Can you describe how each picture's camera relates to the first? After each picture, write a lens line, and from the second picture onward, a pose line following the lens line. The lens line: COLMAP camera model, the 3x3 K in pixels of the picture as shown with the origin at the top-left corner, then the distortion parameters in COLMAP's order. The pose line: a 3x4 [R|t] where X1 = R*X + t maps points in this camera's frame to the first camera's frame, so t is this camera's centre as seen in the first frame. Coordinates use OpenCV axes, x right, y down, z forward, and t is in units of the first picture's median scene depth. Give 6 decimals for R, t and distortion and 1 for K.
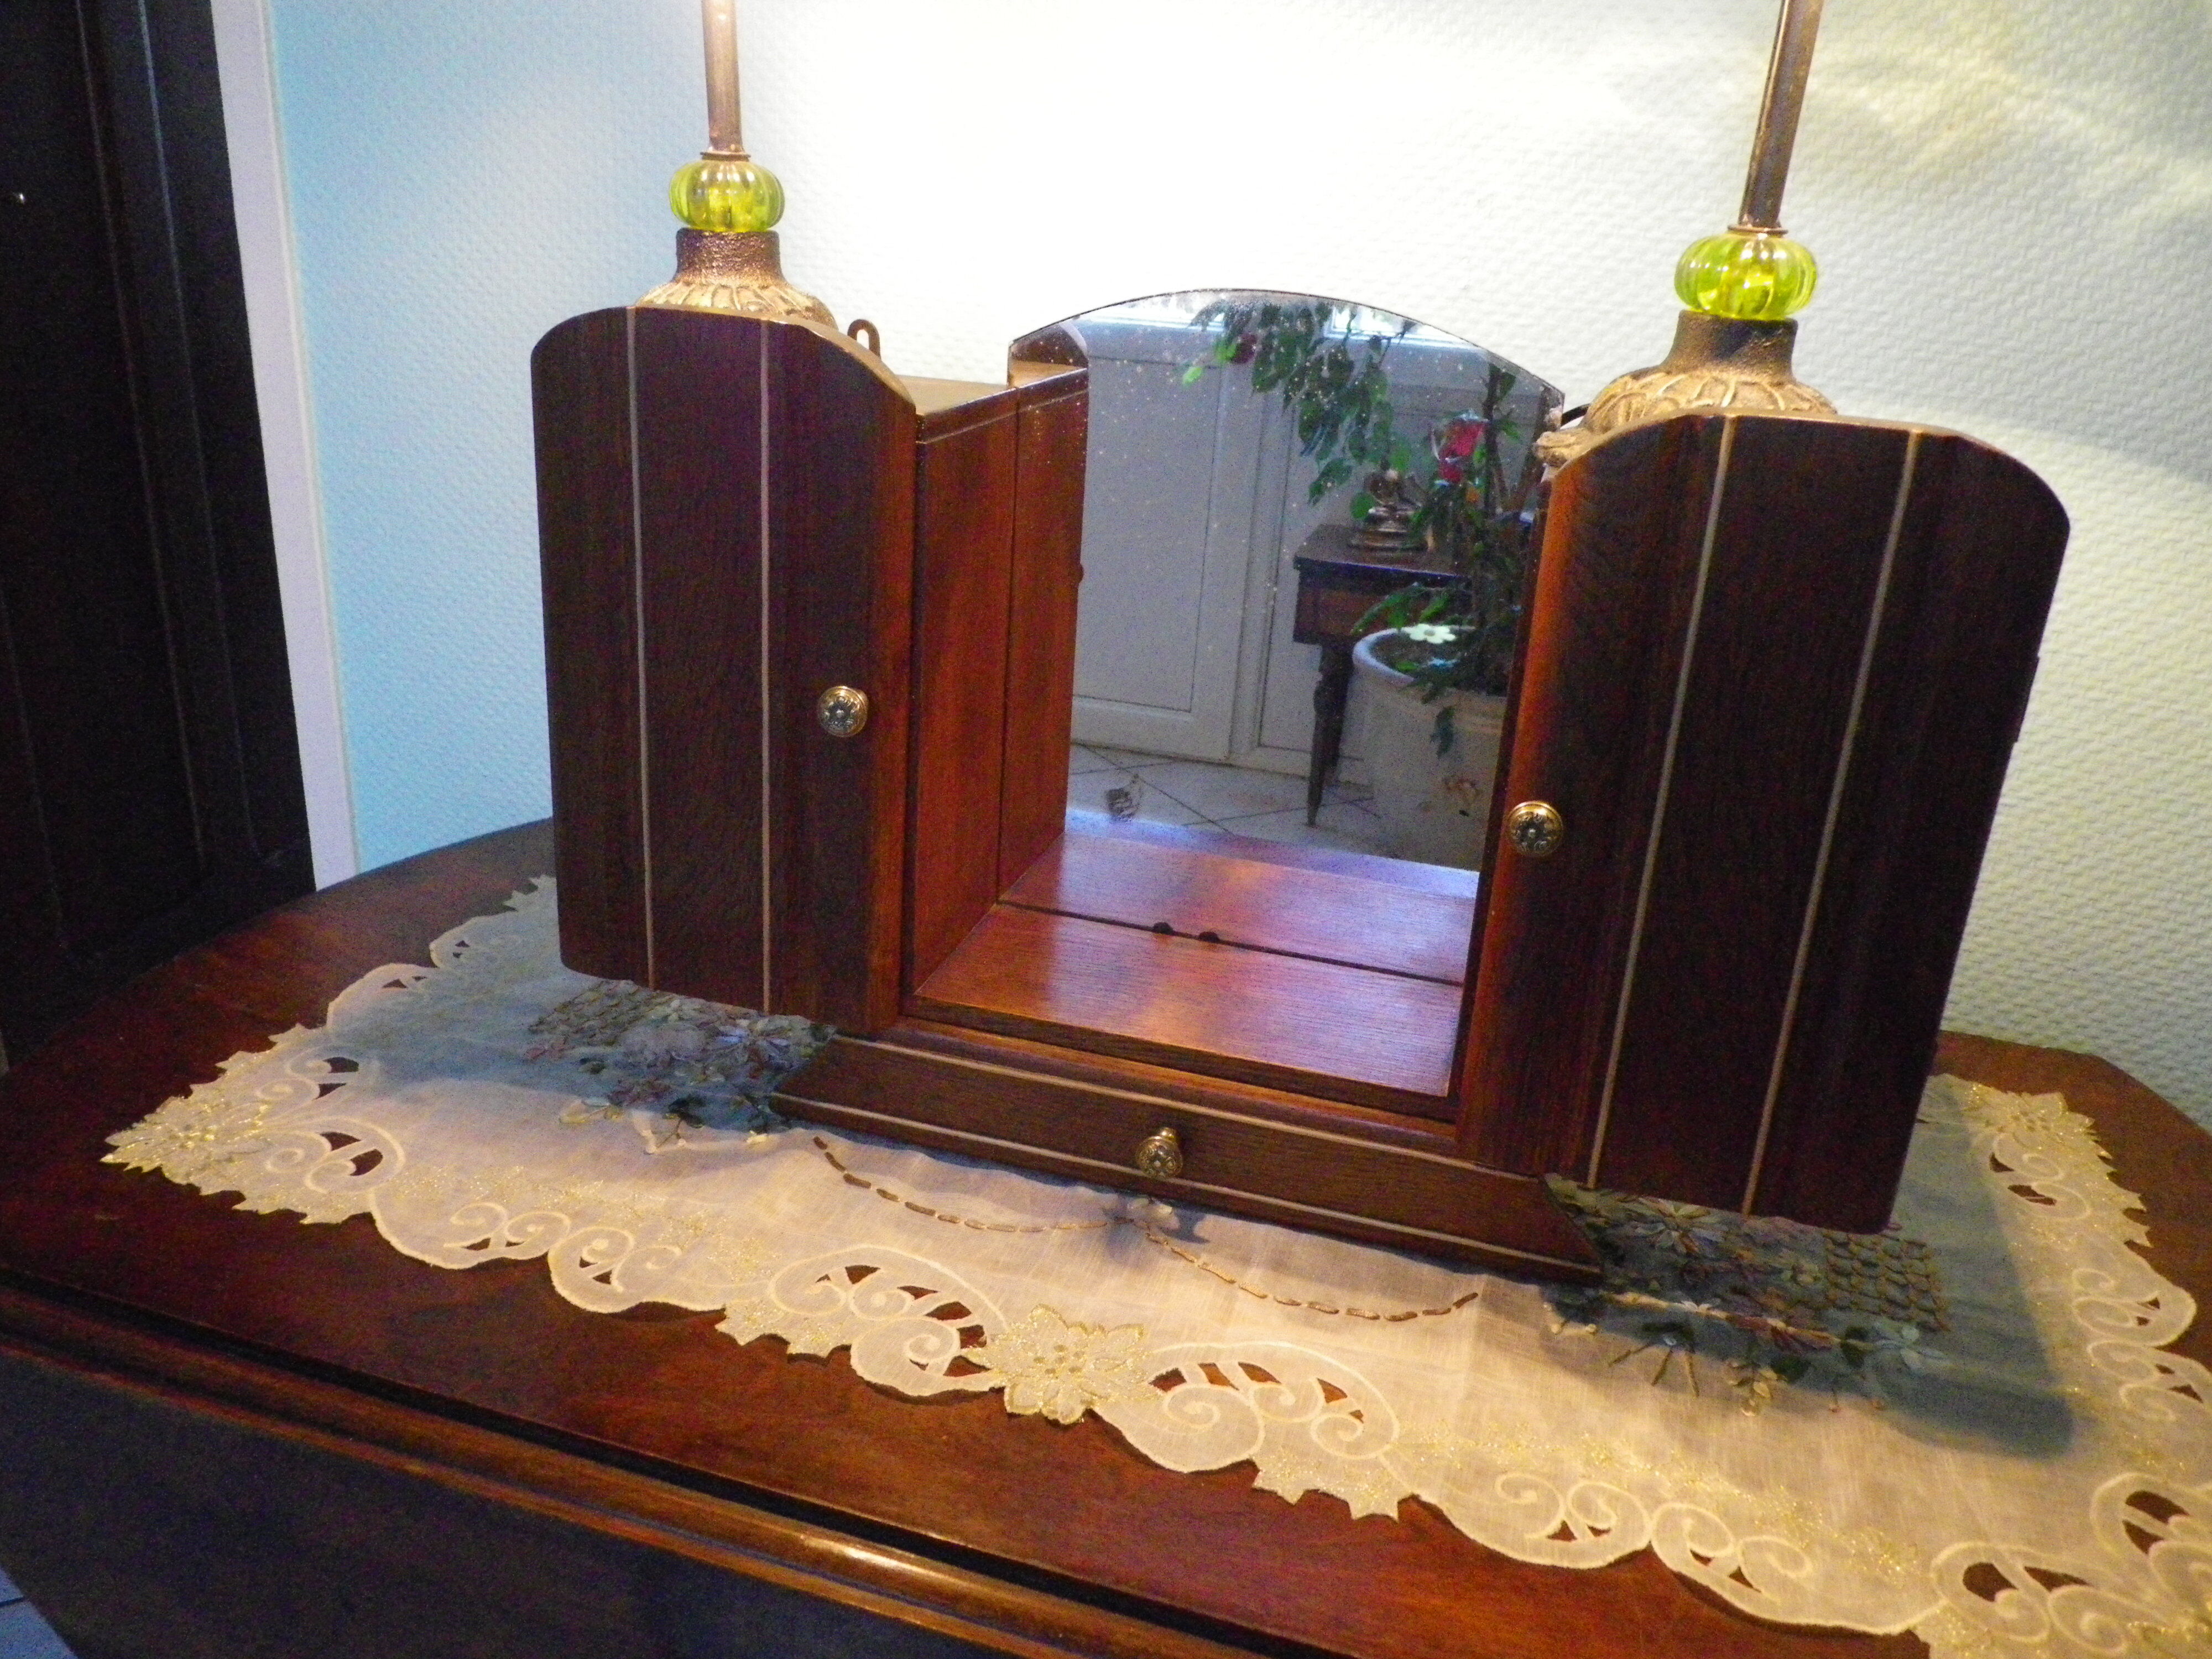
lens RADIAL K [[1714.8, 0, 1097.1], [0, 1714.8, 809.5], [0, 0, 1]] dist [-0.003142, 0.014198]
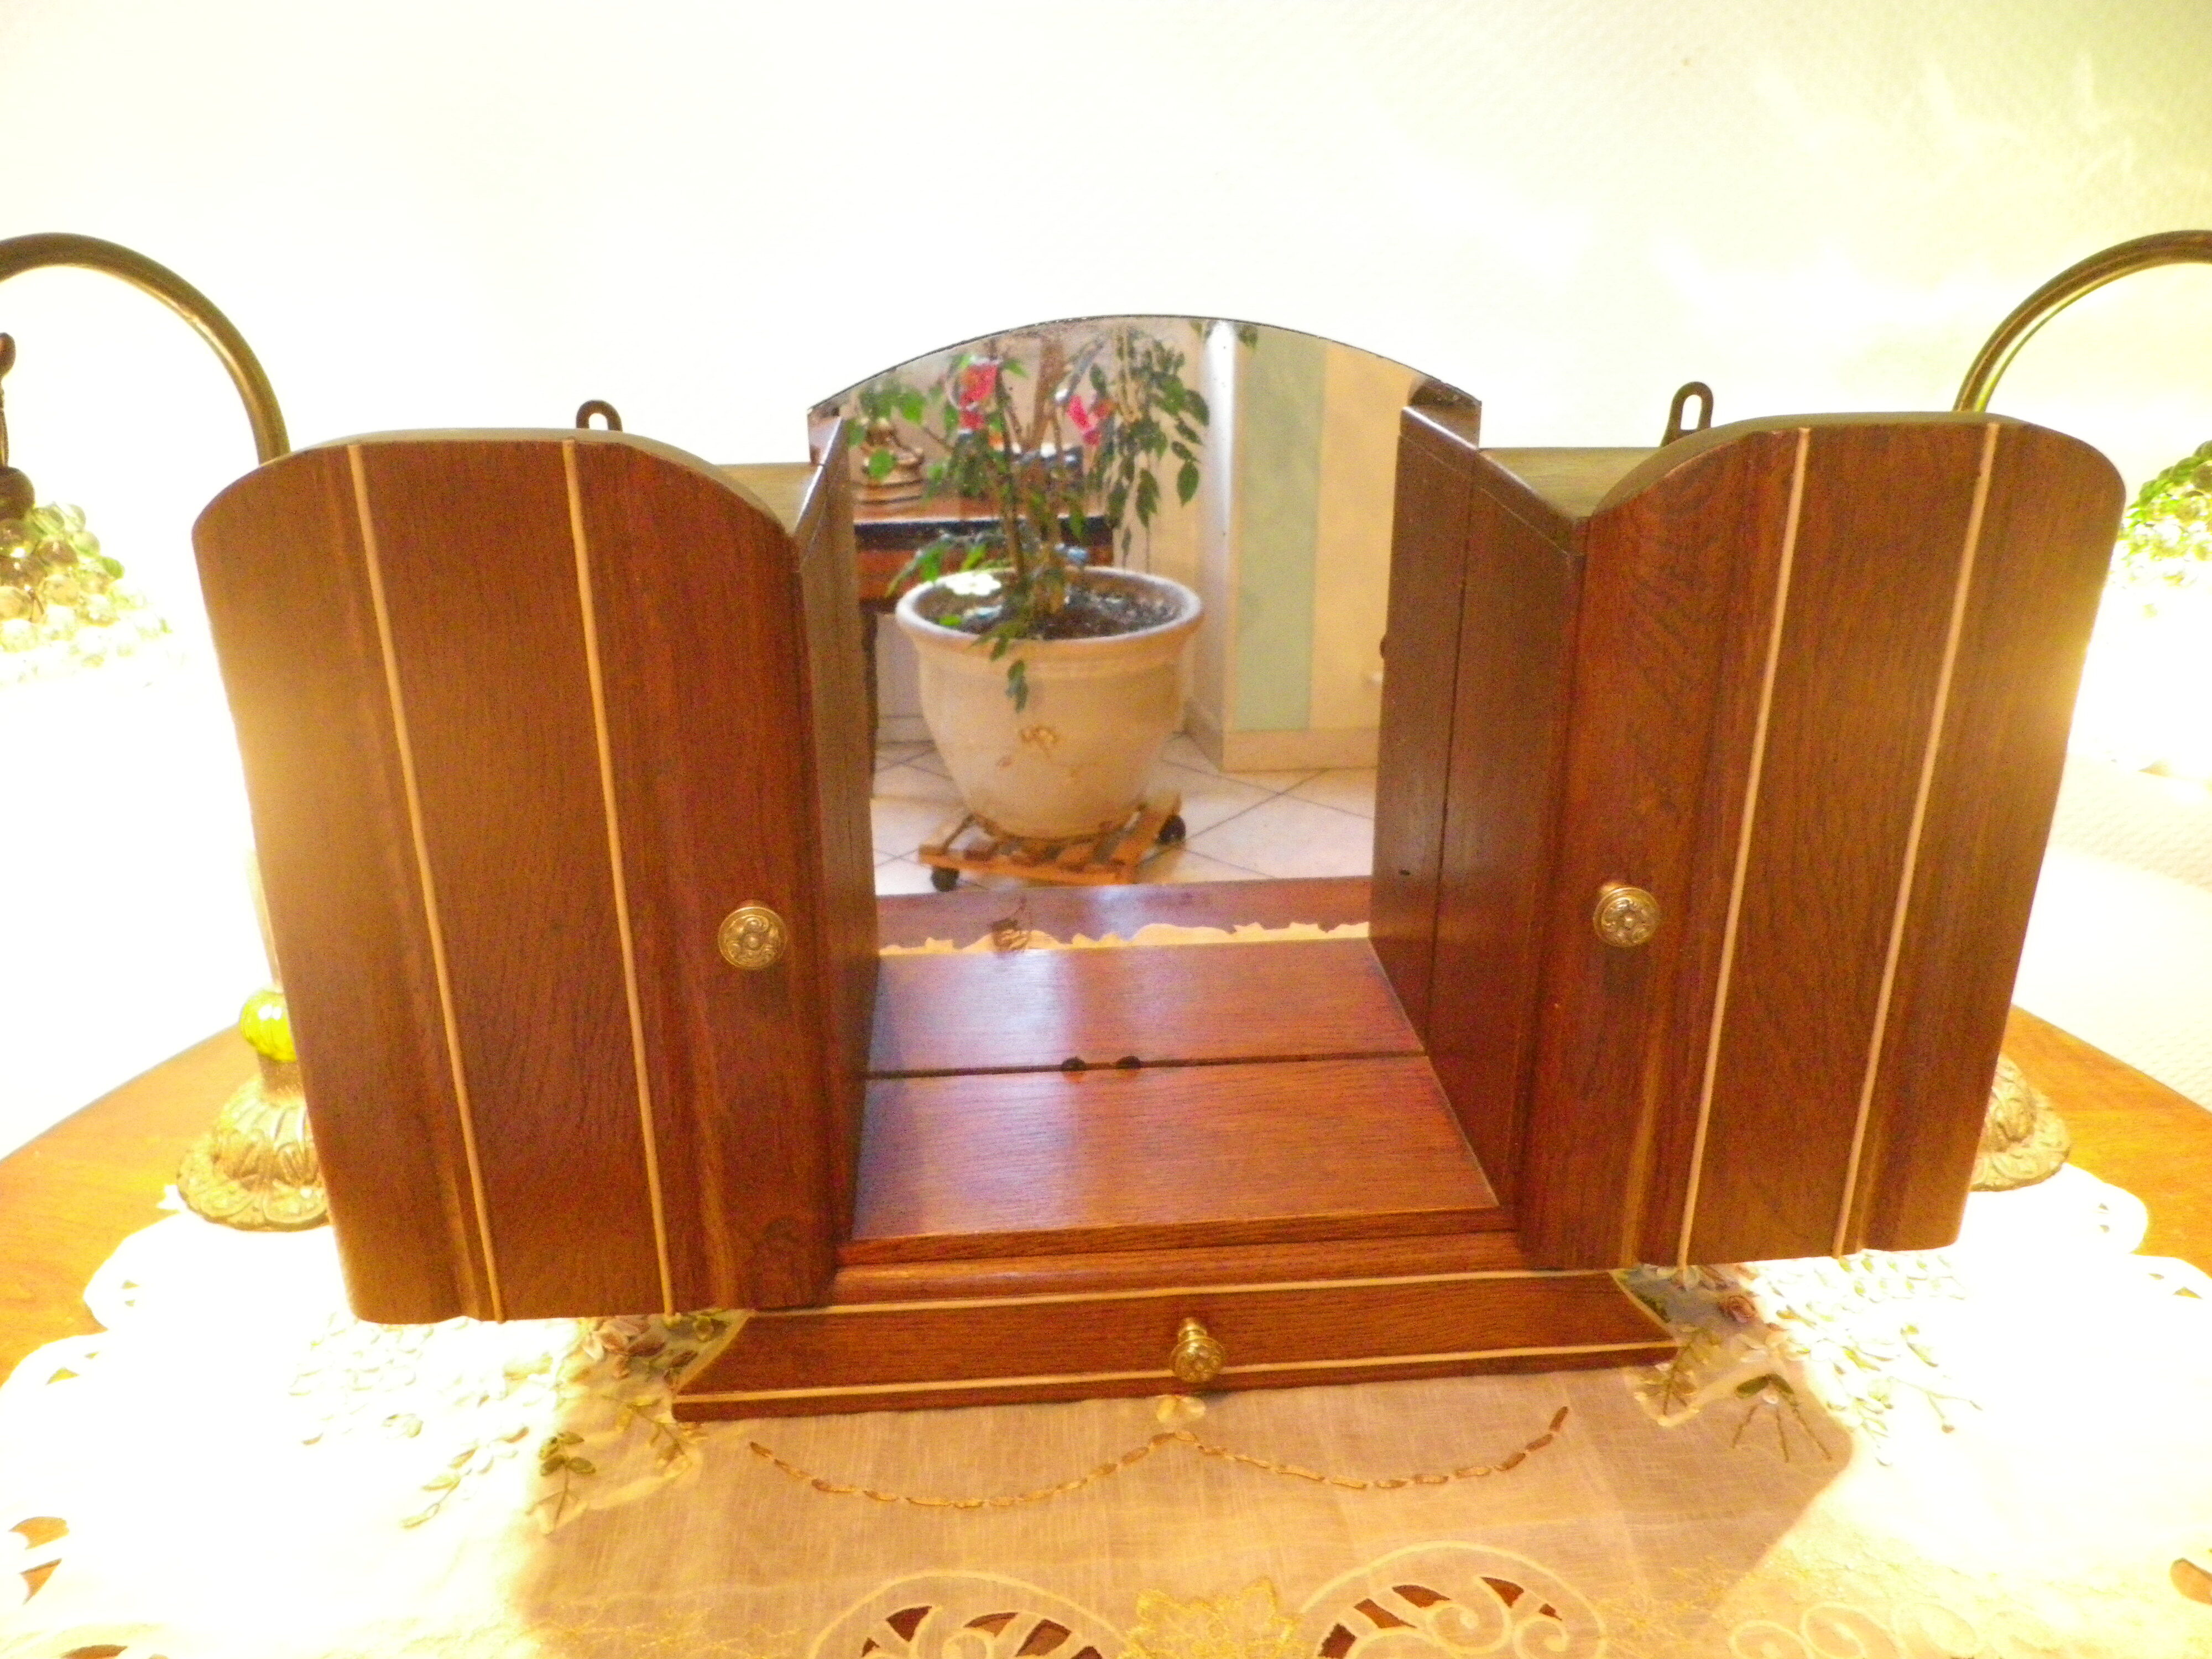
lens RADIAL K [[1714.8, 0, 1104.3], [0, 1714.8, 818.3], [0, 0, 1]] dist [-0.003142, 0.014198]
pose [[0.933760, -0.200858, 0.296225, -0.214115], [0.186915, 0.979511, 0.074972, -0.135217], [-0.305214, -0.014636, 0.952171, 0.223478]]
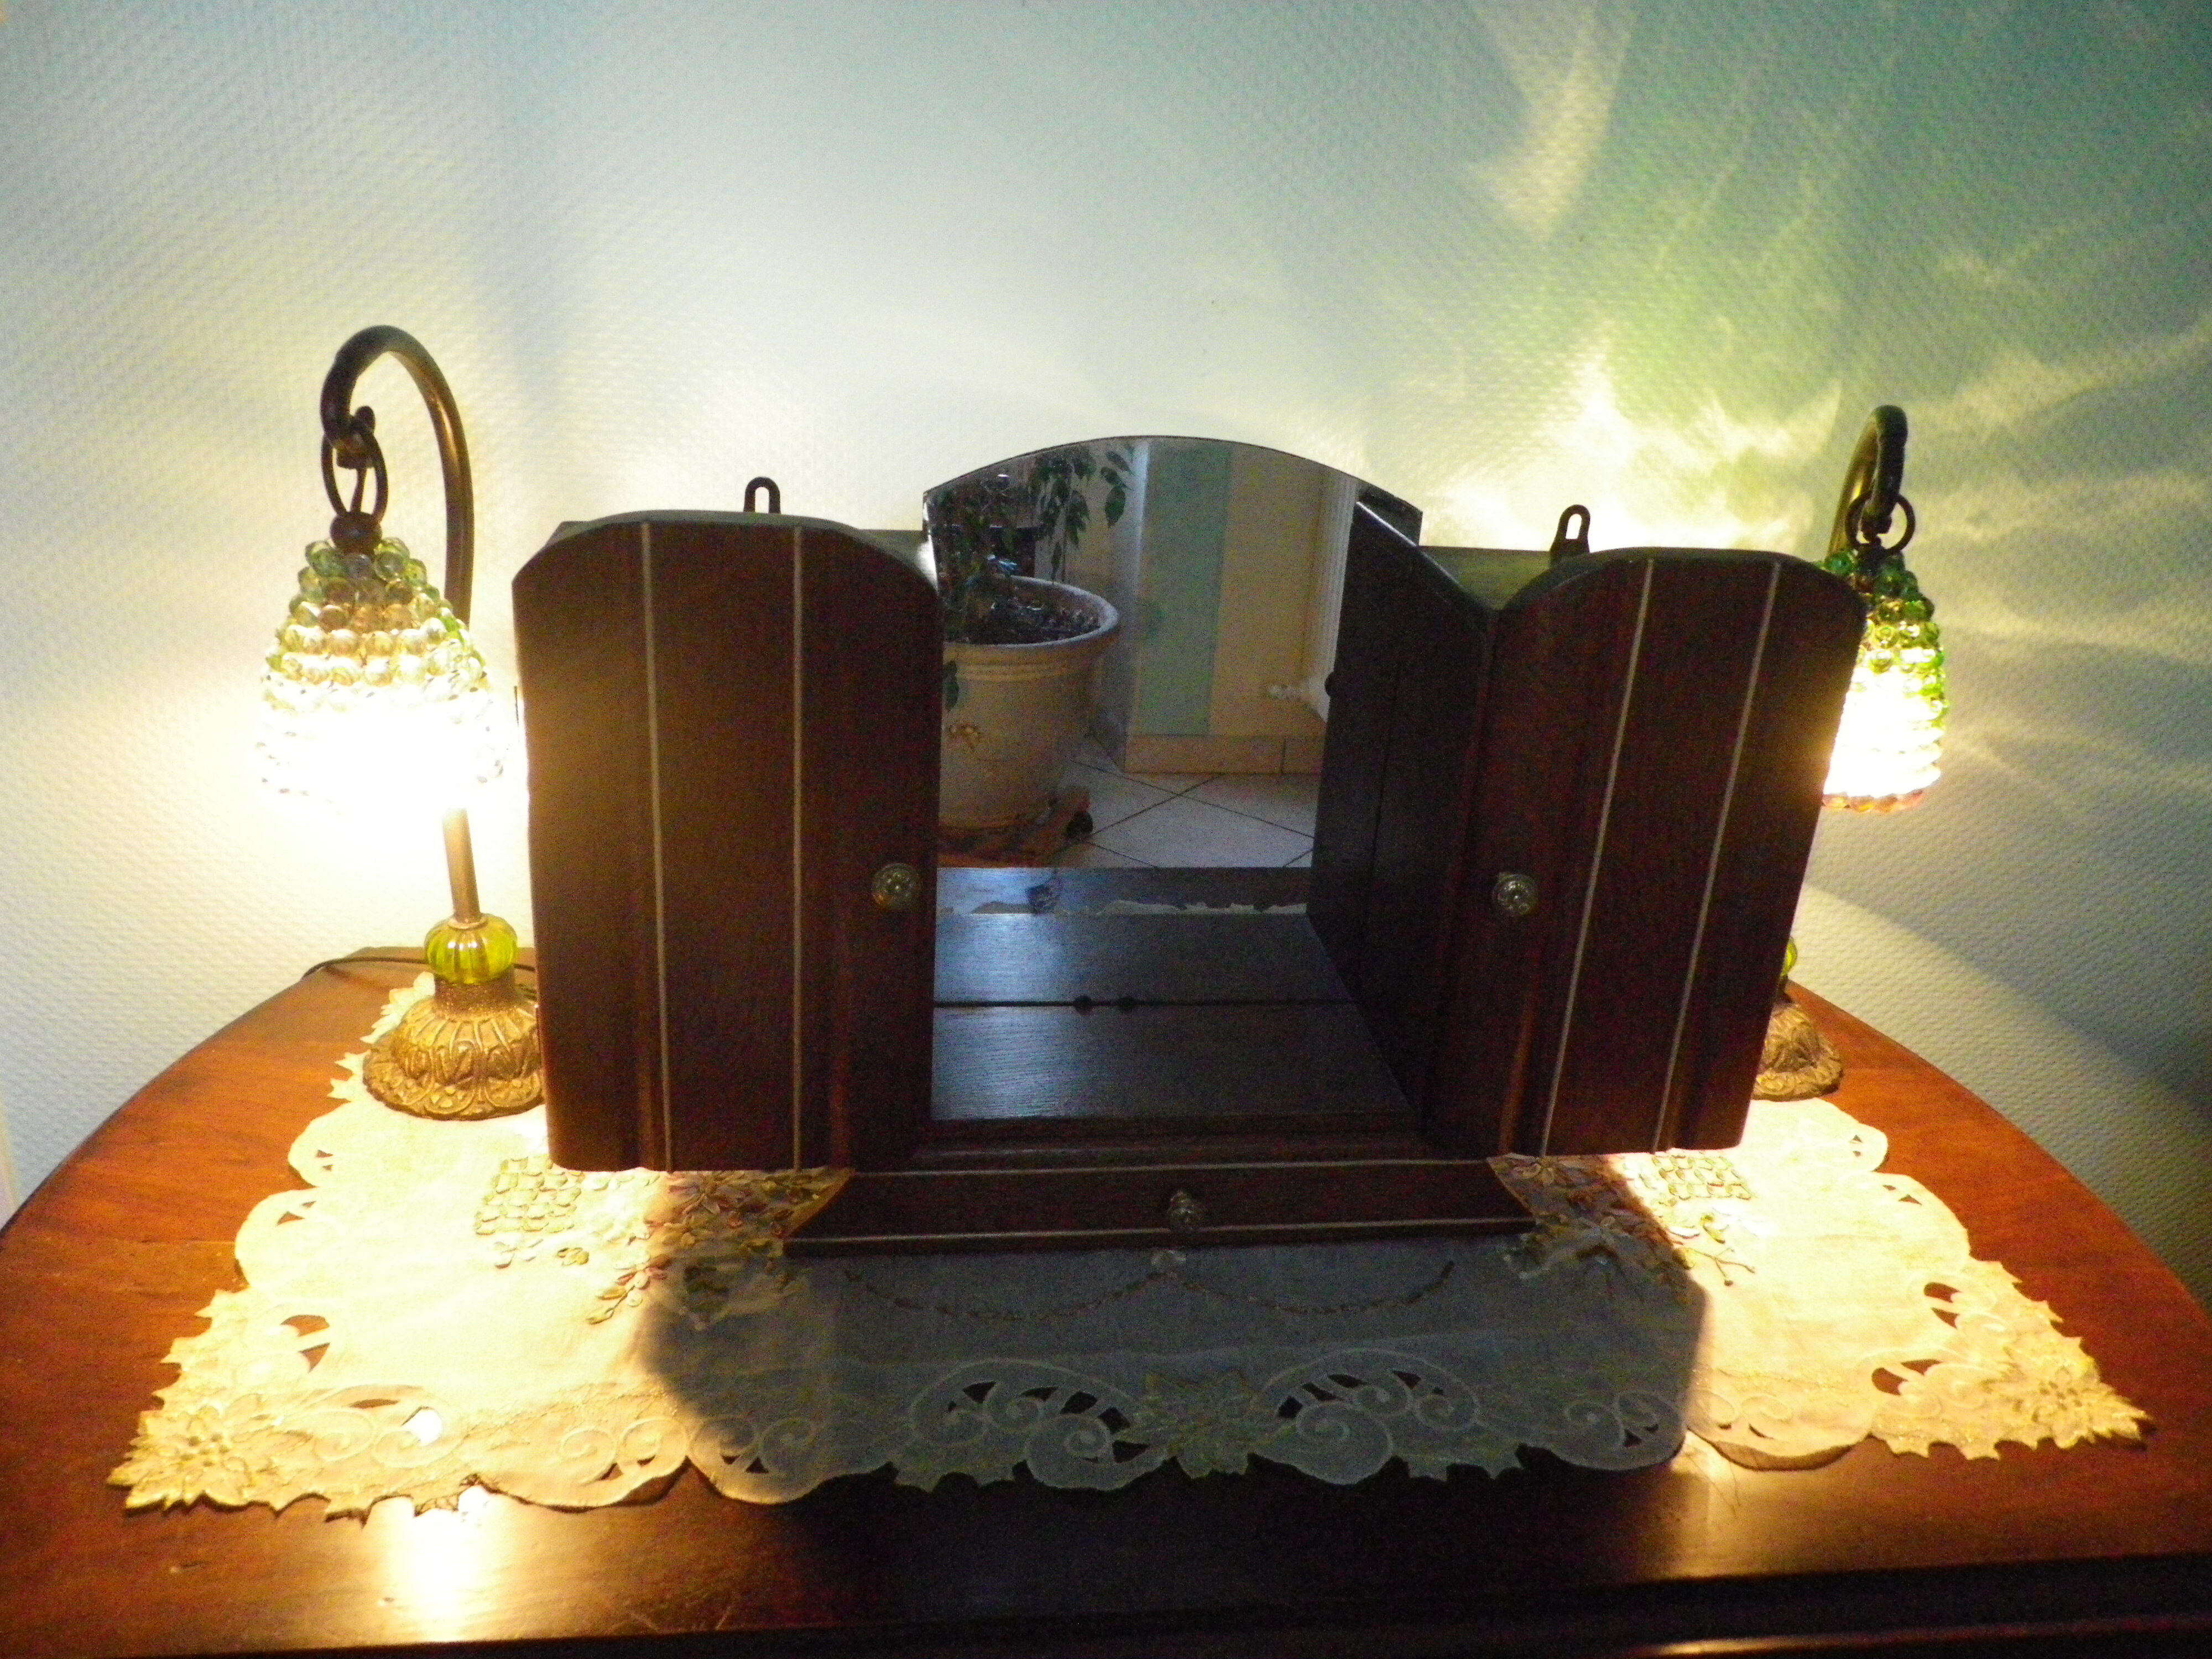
lens RADIAL K [[1714.8, 0, 1093.2], [0, 1714.8, 828.4], [0, 0, 1]] dist [-0.003142, 0.014198]
pose [[0.918703, -0.167412, 0.357712, -0.400312], [0.142725, 0.985237, 0.094541, -0.172263], [-0.368259, -0.035800, 0.929034, -0.020756]]
